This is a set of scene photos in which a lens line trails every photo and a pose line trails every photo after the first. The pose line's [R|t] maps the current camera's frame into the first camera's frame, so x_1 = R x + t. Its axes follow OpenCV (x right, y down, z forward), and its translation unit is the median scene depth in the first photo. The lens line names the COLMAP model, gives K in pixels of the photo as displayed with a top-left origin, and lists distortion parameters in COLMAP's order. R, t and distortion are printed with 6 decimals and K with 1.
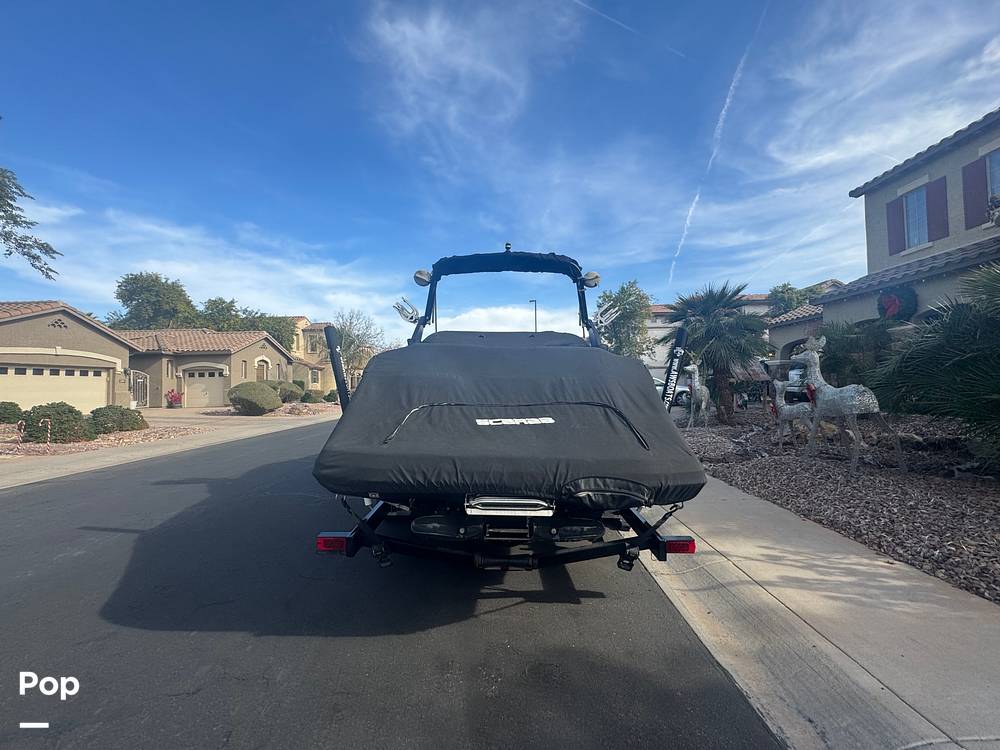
lens RADIAL K [[400.5, 0, 499.5], [0, 400.5, 370.4], [0, 0, 1]] dist [-0.005595, 0.000697]
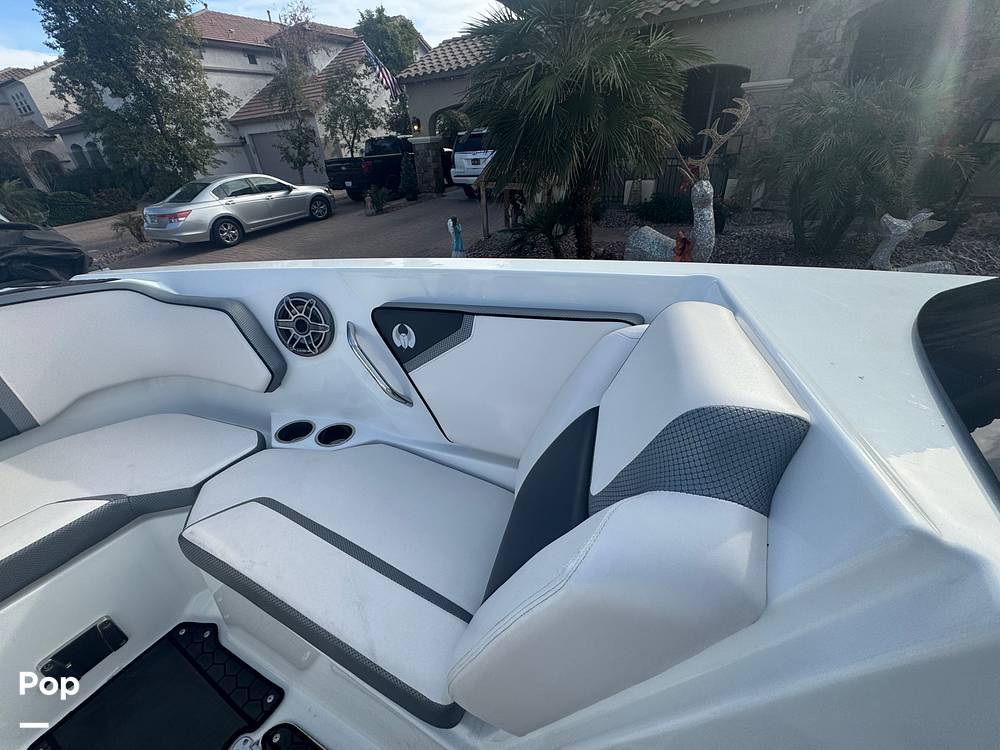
lens RADIAL K [[400.5, 0, 500.0], [0, 400.5, 373.9], [0, 0, 1]] dist [-0.005595, 0.000697]
pose [[0.496938, -0.455425, 0.738675, 0.011434], [0.022028, 0.857564, 0.513906, -0.025626], [-0.867507, -0.239108, 0.436188, 0.448668]]
